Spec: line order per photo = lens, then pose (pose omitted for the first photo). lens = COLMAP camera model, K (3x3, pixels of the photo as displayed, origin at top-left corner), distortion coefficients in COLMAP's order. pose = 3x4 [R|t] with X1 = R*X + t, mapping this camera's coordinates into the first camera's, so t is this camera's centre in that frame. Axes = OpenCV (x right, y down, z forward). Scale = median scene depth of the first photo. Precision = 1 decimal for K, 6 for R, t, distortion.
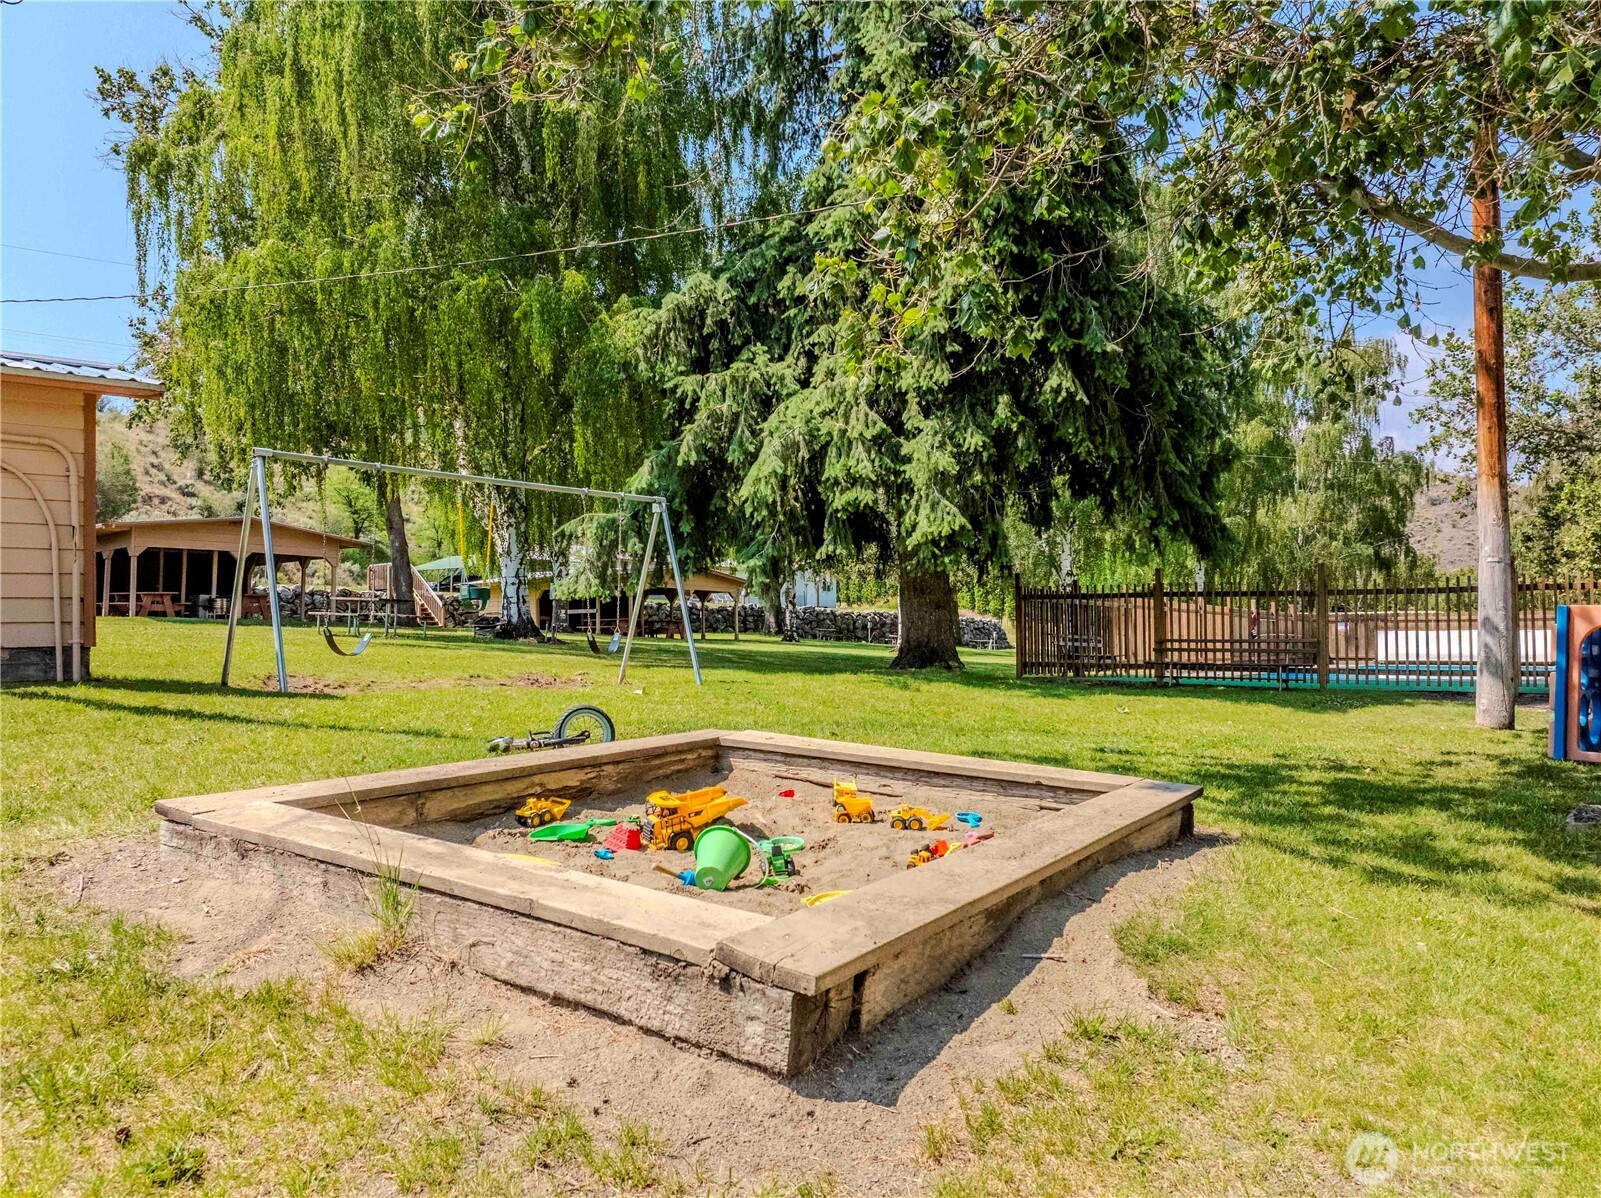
lens RADIAL K [[1235.7, 0, 800.5], [0, 1235.7, 599.0], [0, 0, 1]] dist [0.038370, -0.136104]
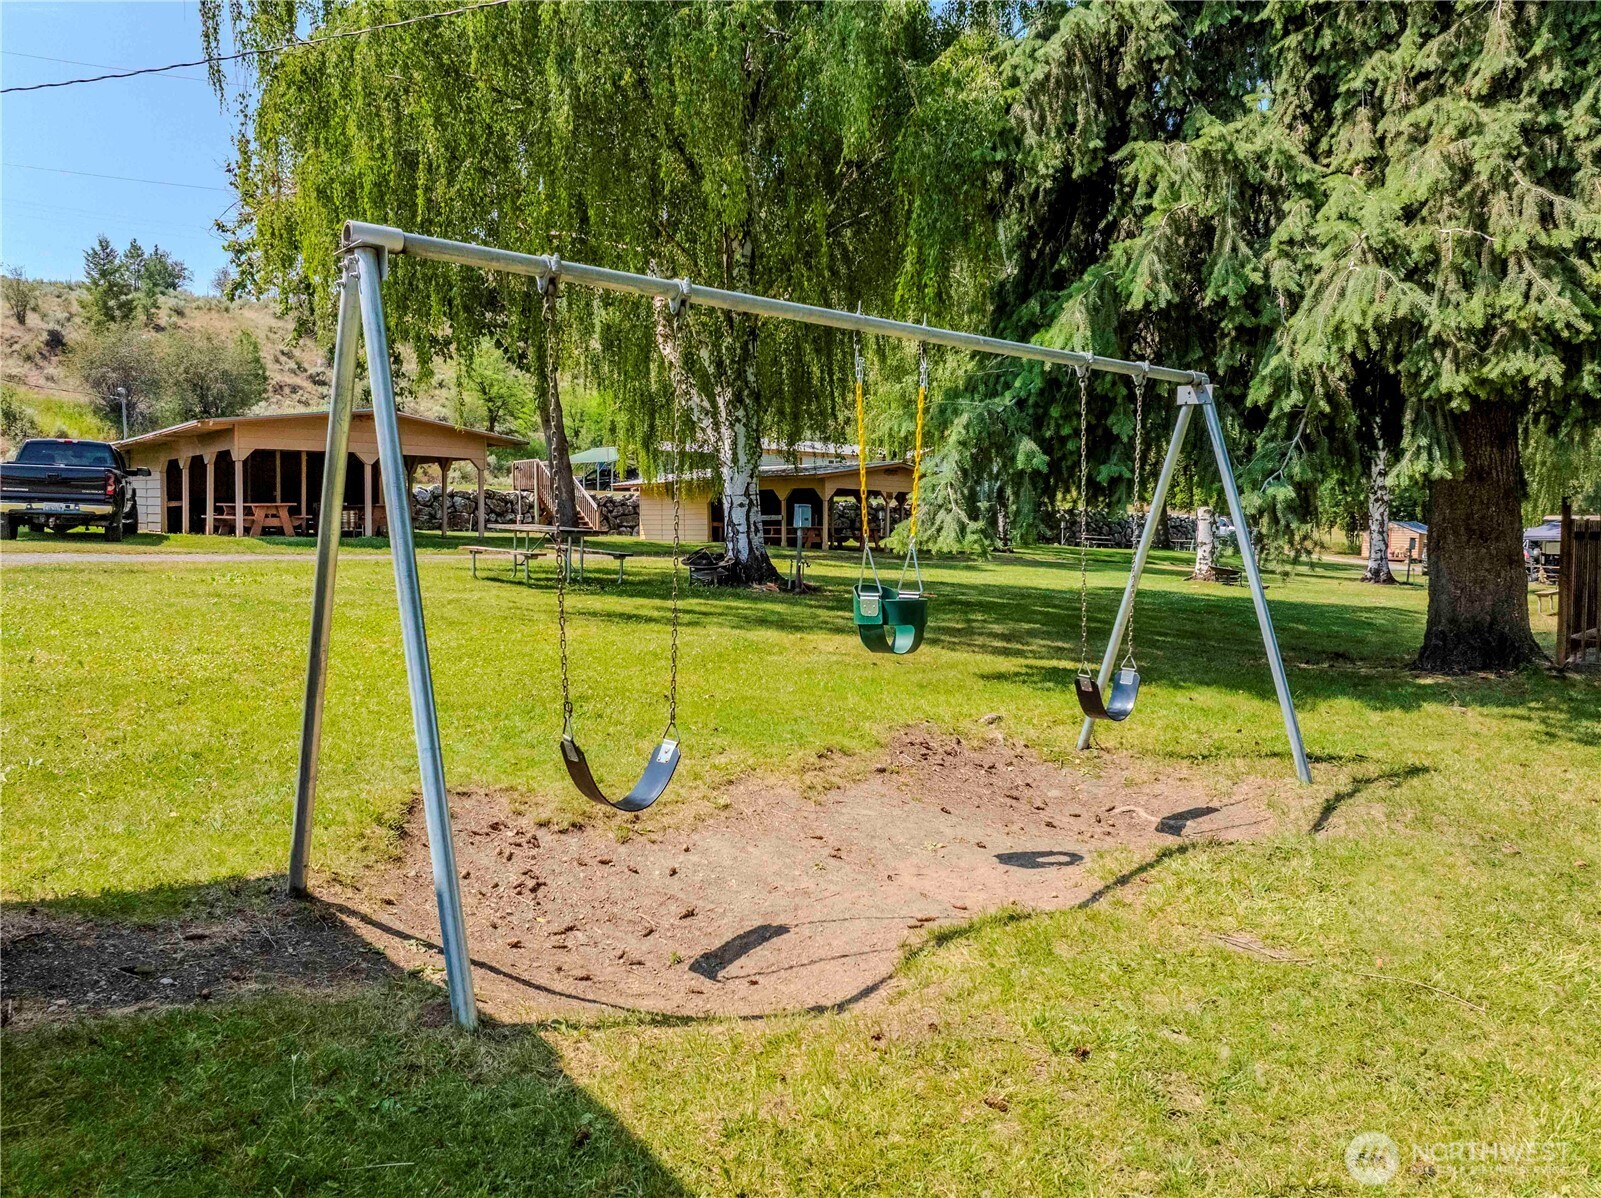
lens RADIAL K [[1235.7, 0, 800.5], [0, 1235.7, 599.0], [0, 0, 1]] dist [0.038370, -0.136104]
pose [[0.995245, 0.006066, -0.097213, -0.088814], [0.002950, 0.995724, 0.092333, -0.016209], [0.097358, -0.092181, 0.990971, 0.207814]]
